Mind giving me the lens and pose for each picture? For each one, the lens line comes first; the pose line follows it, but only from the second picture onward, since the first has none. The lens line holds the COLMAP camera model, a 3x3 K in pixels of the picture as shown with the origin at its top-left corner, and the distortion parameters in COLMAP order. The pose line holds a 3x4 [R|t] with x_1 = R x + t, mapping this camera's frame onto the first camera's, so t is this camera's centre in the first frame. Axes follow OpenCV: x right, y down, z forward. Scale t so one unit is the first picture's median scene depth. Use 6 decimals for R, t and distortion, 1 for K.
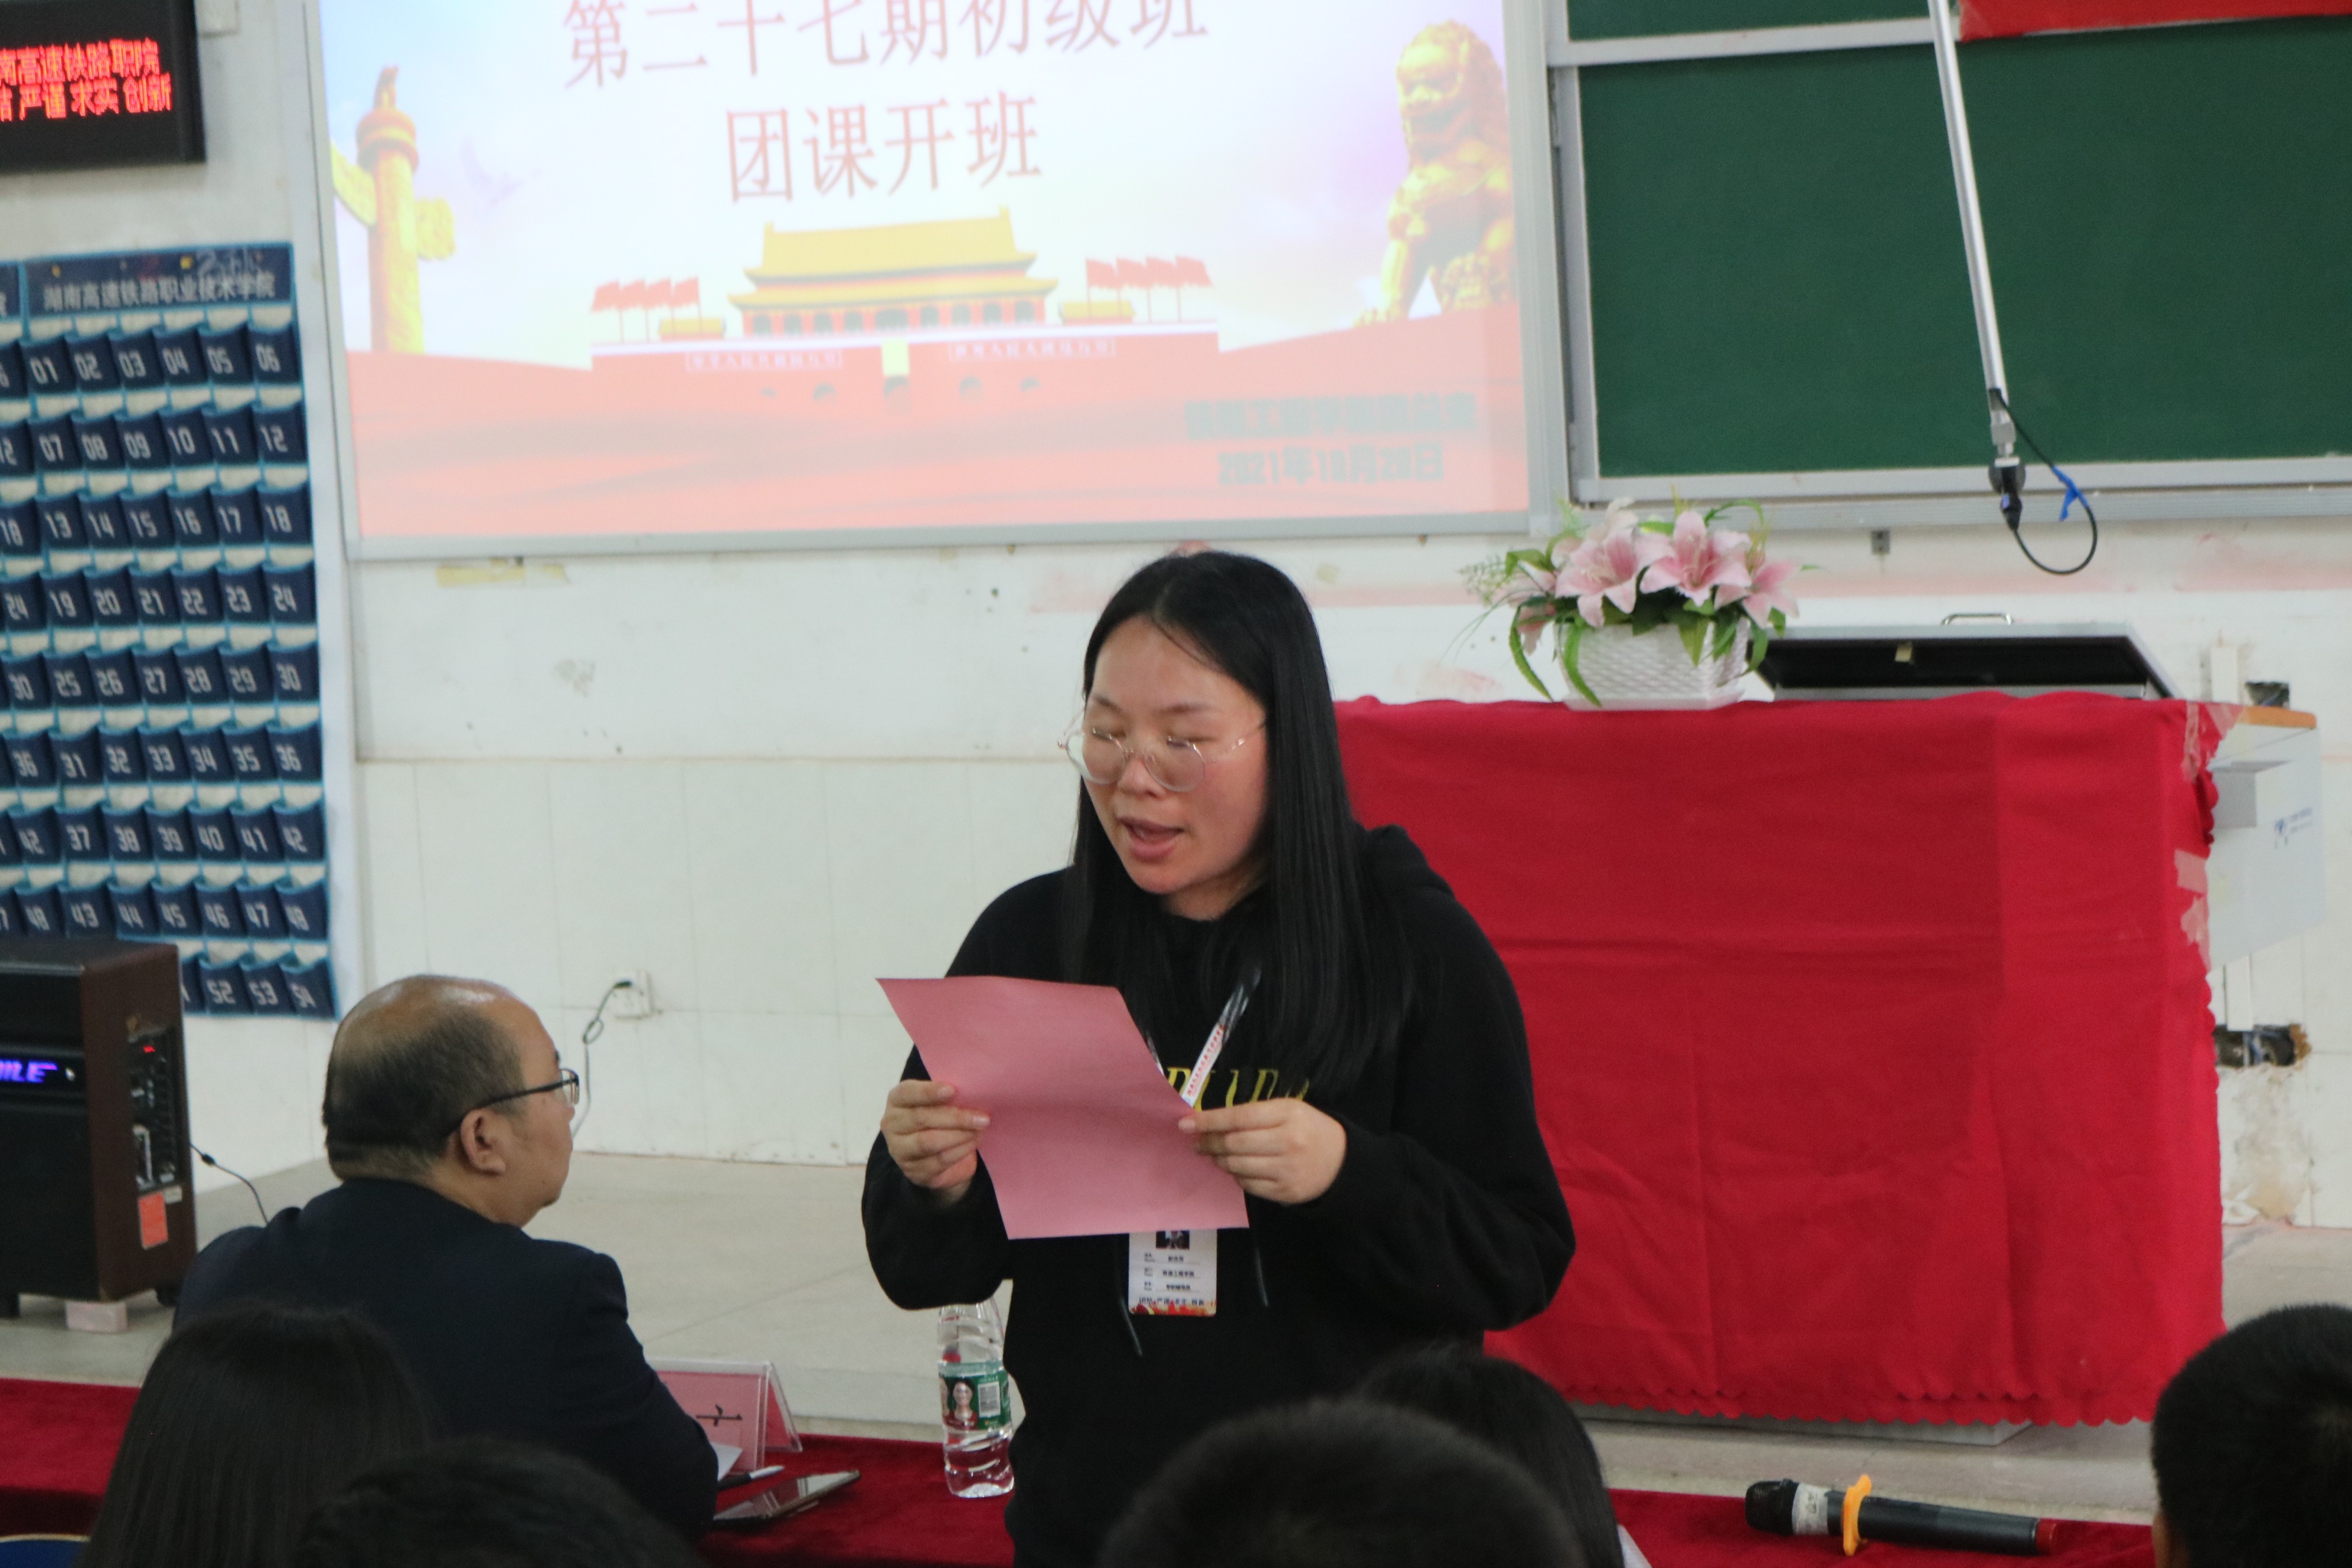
lens RADIAL K [[5744.1, 0, 1176.0], [0, 5744.1, 784.0], [0, 0, 1]] dist [0.026409, -0.823464]
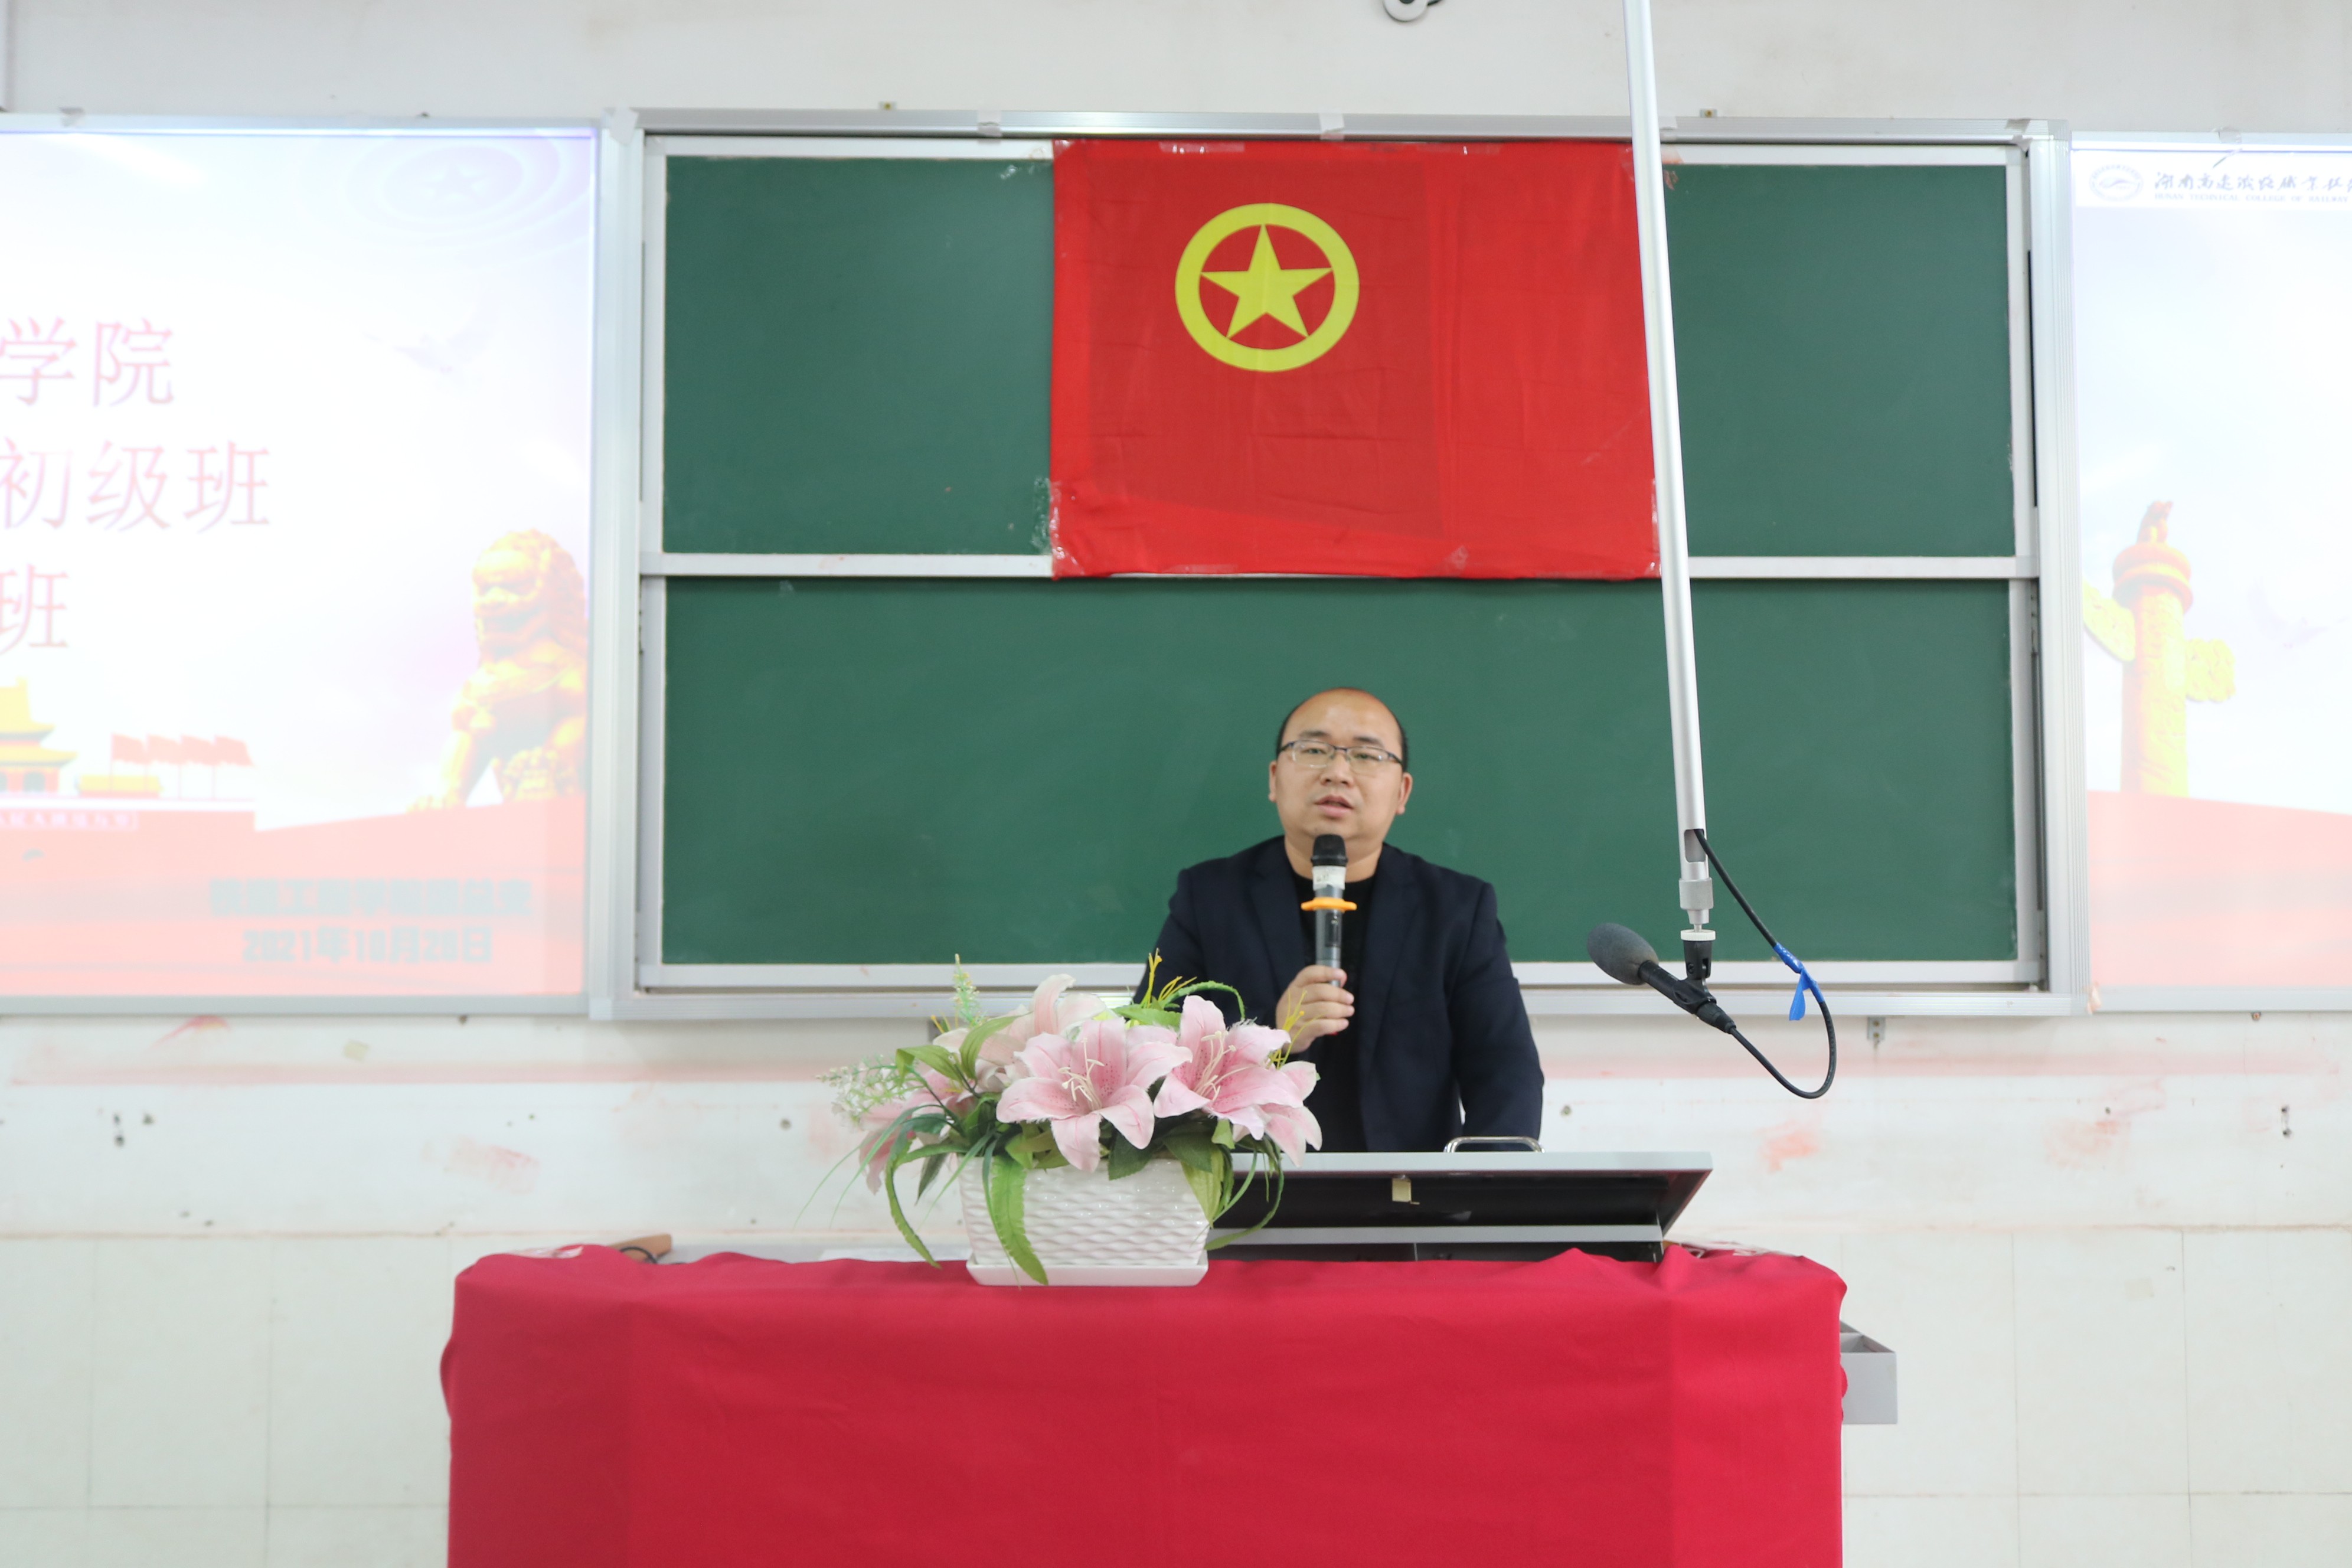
lens RADIAL K [[1869.9, 0, 1176.0], [0, 1869.9, 784.0], [0, 0, 1]] dist [-0.016890, 0.010316]
pose [[0.854666, 0.082193, 0.512631, -0.022844], [0.004958, 0.986052, -0.166366, -0.027257], [-0.519155, 0.144729, 0.842337, 0.629528]]
